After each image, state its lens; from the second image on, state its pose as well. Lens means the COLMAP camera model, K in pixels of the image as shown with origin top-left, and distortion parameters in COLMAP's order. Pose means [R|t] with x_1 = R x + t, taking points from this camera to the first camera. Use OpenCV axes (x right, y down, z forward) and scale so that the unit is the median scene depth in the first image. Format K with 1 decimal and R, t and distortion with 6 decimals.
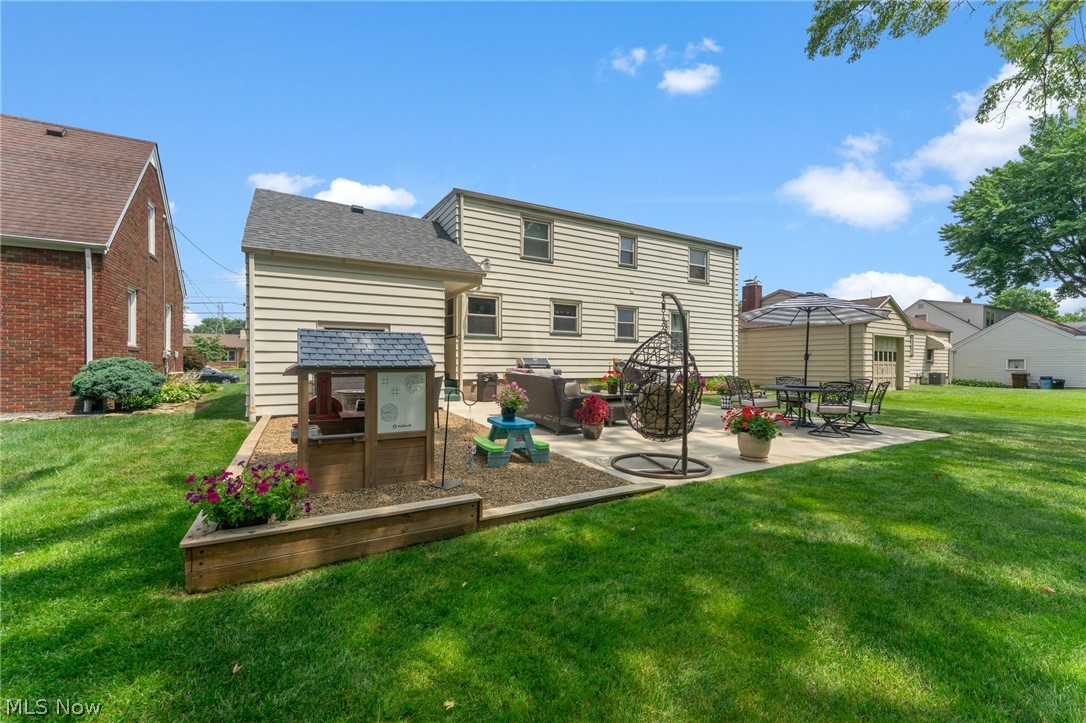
lens RADIAL K [[433.8, 0, 535.4], [0, 433.8, 363.8], [0, 0, 1]] dist [0.000087, 0.000570]
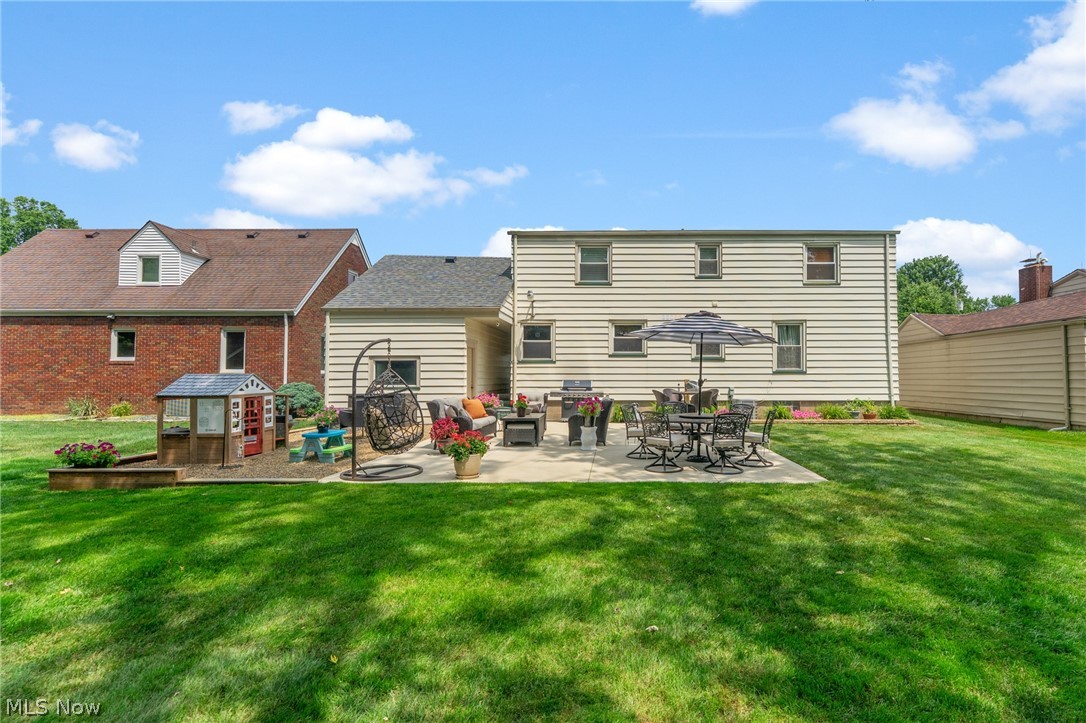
lens RADIAL K [[476.0, 0, 599.8], [0, 476.0, 366.7], [0, 0, 1]] dist [0.000896, 0.000258]
pose [[0.877850, -0.017632, -0.478611, 0.538764], [0.004560, 0.999584, -0.028462, -0.012222], [0.478914, 0.022803, 0.877565, 0.027879]]
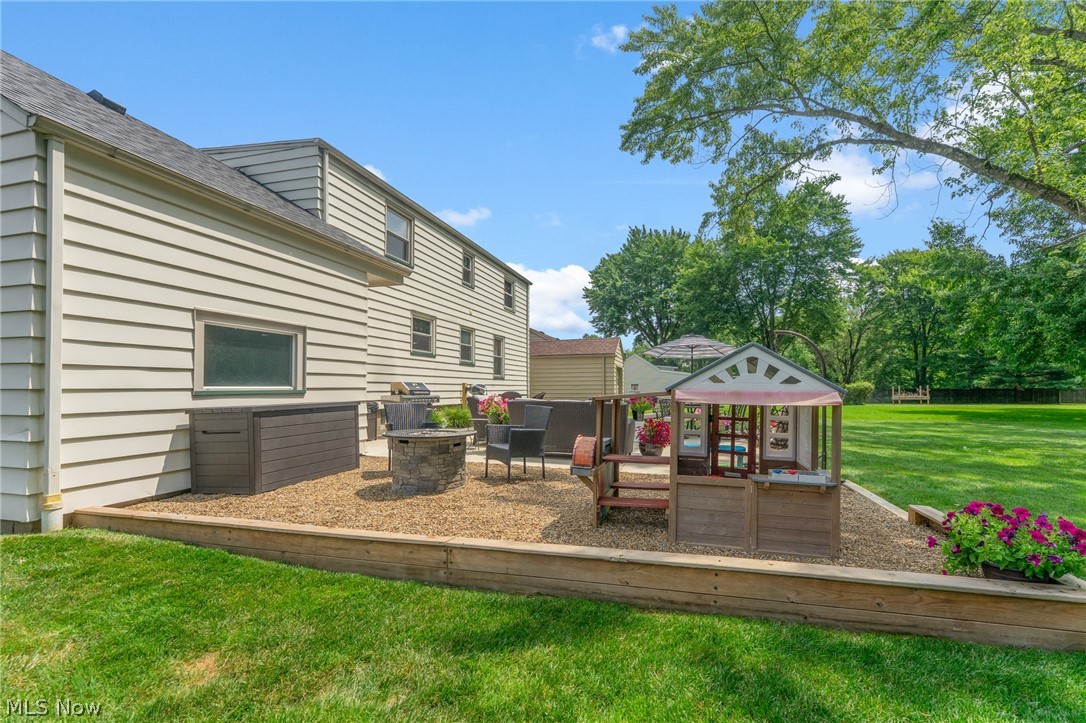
lens RADIAL K [[449.0, 0, 569.0], [0, 449.0, 376.4], [0, 0, 1]] dist [-0.002159, -0.000122]
pose [[0.690455, 0.014456, 0.723231, -0.375647], [0.006106, 0.999648, -0.025811, -0.000665], [-0.723350, 0.022237, 0.690124, 0.191179]]
